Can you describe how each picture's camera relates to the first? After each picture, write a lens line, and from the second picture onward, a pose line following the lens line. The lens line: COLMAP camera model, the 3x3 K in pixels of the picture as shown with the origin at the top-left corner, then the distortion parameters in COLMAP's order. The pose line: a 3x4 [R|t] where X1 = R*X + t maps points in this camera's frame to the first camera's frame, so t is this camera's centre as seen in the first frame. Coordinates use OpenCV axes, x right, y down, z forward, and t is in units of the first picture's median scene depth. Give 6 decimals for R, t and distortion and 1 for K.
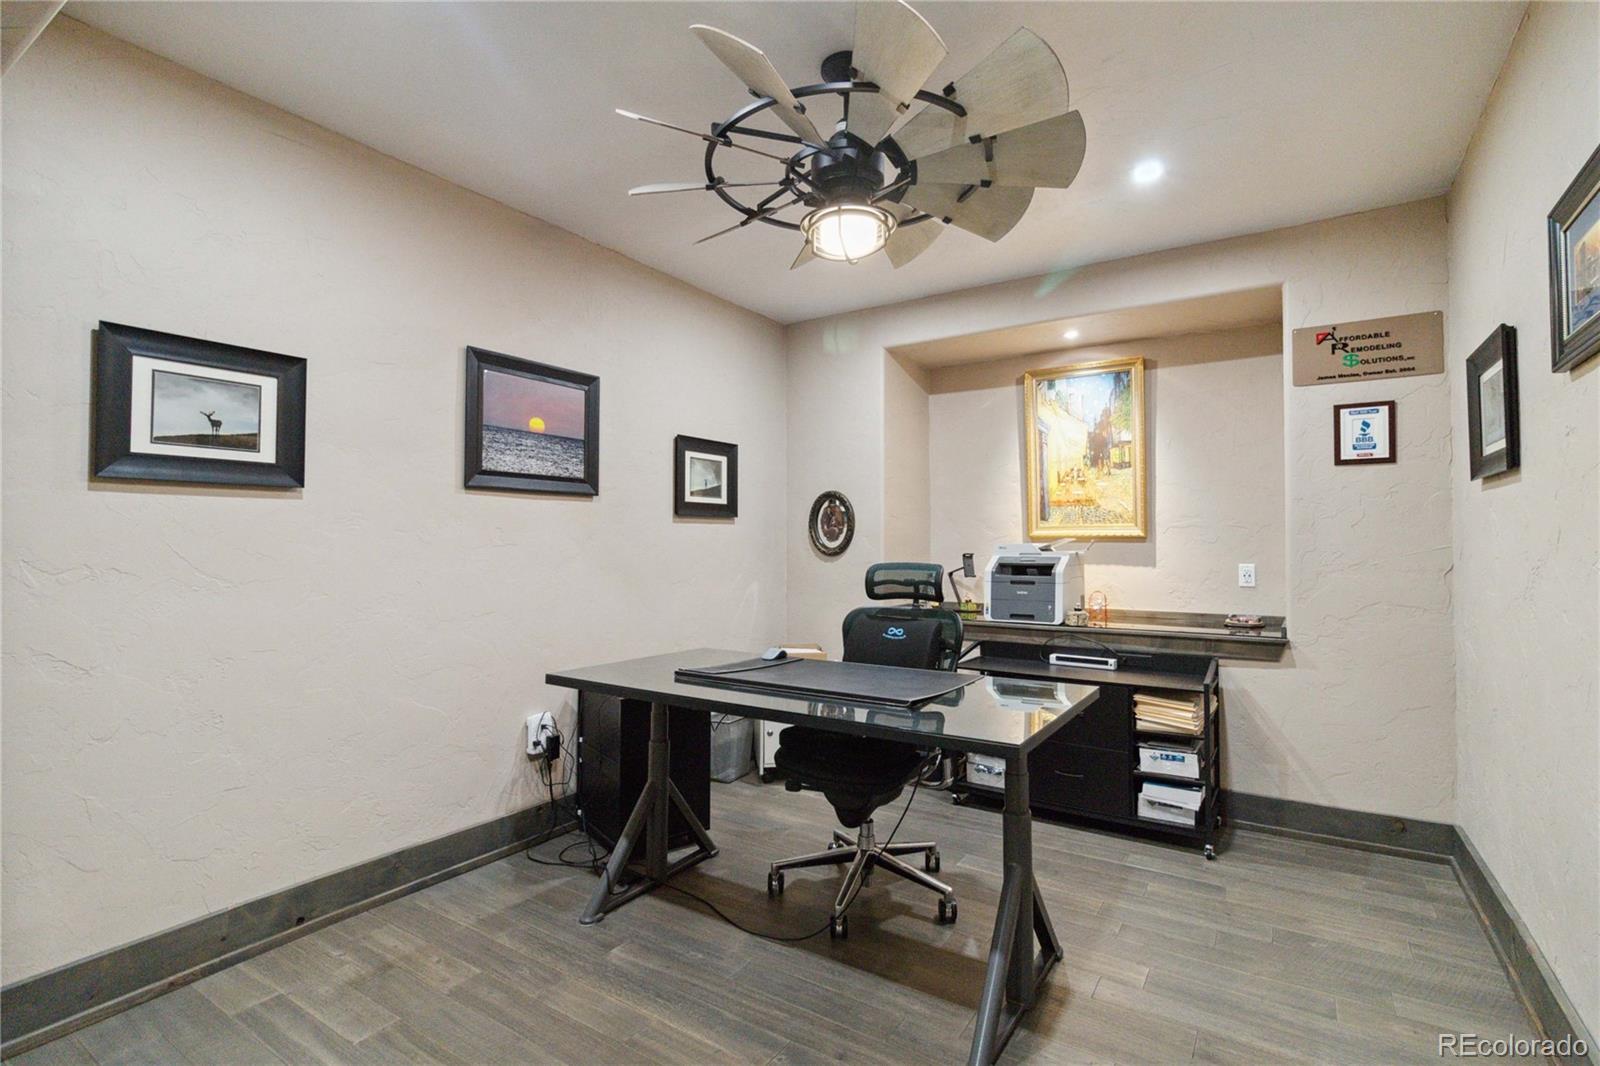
lens RADIAL K [[760.4, 0, 800.3], [0, 760.4, 524.3], [0, 0, 1]] dist [0.001858, 0.001058]
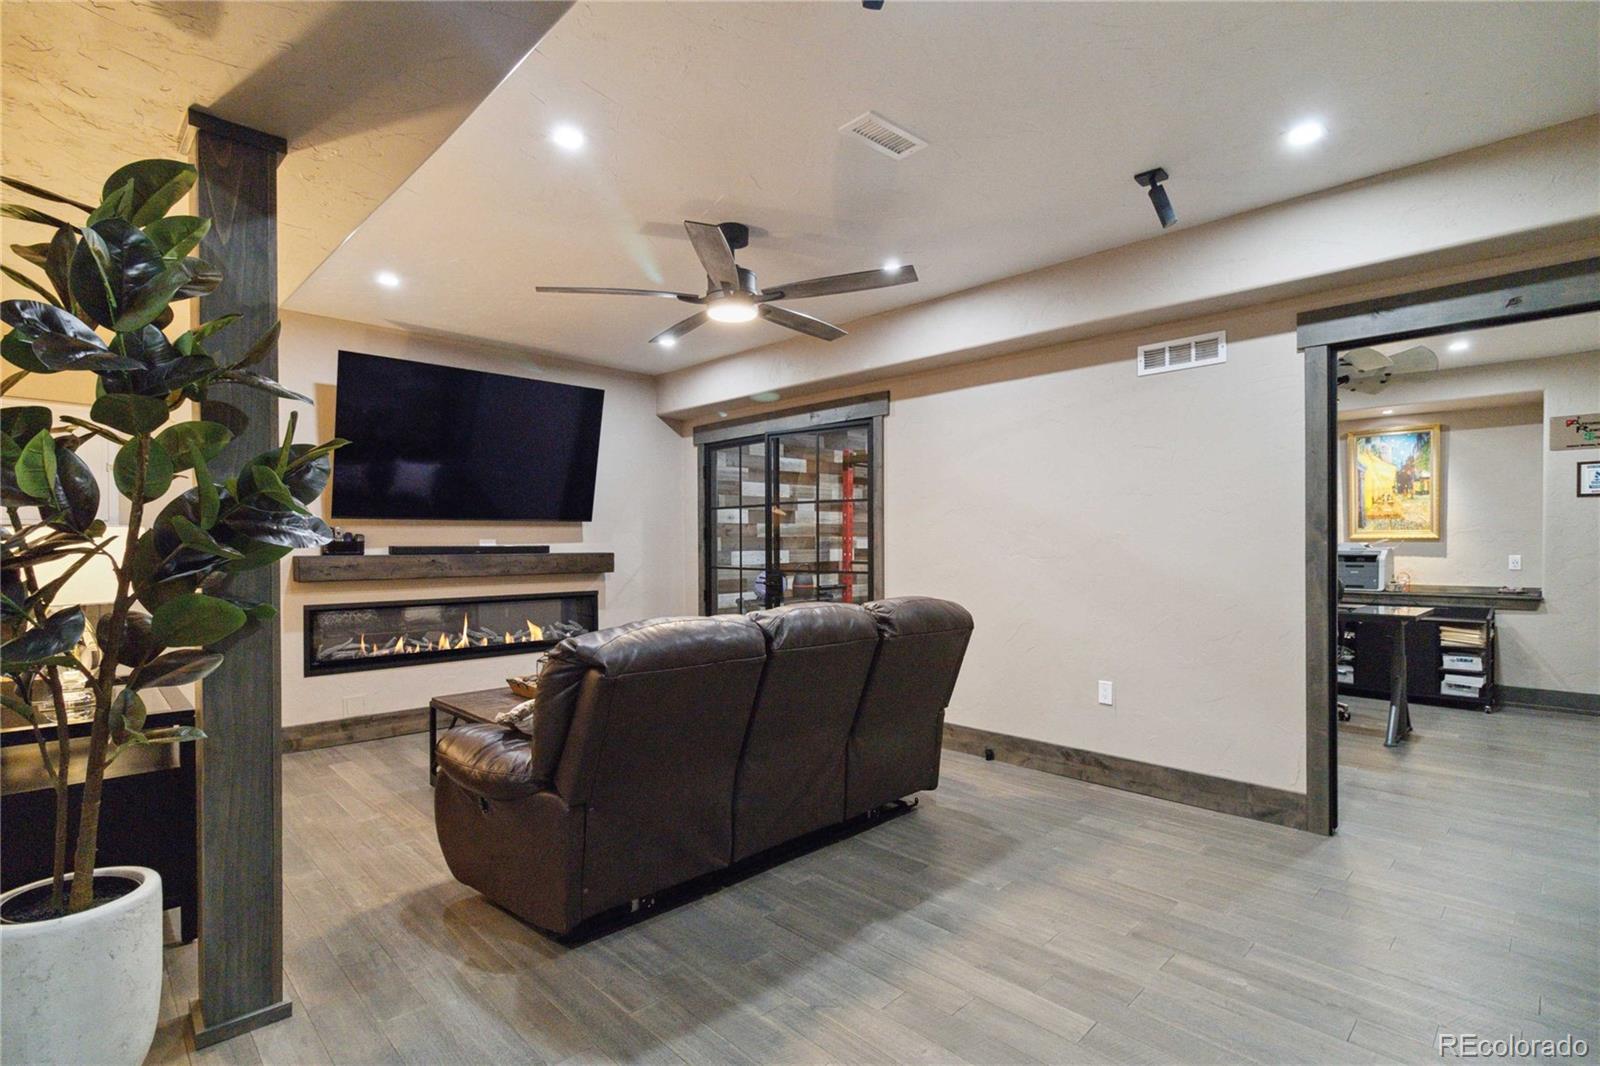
lens RADIAL K [[760.4, 0, 803.4], [0, 760.4, 548.5], [0, 0, 1]] dist [0.001858, 0.001058]
pose [[0.976860, 0.000786, -0.213877, -0.597756], [0.005767, 0.999533, 0.030012, -0.021094], [0.213801, -0.030551, 0.976399, -0.994418]]
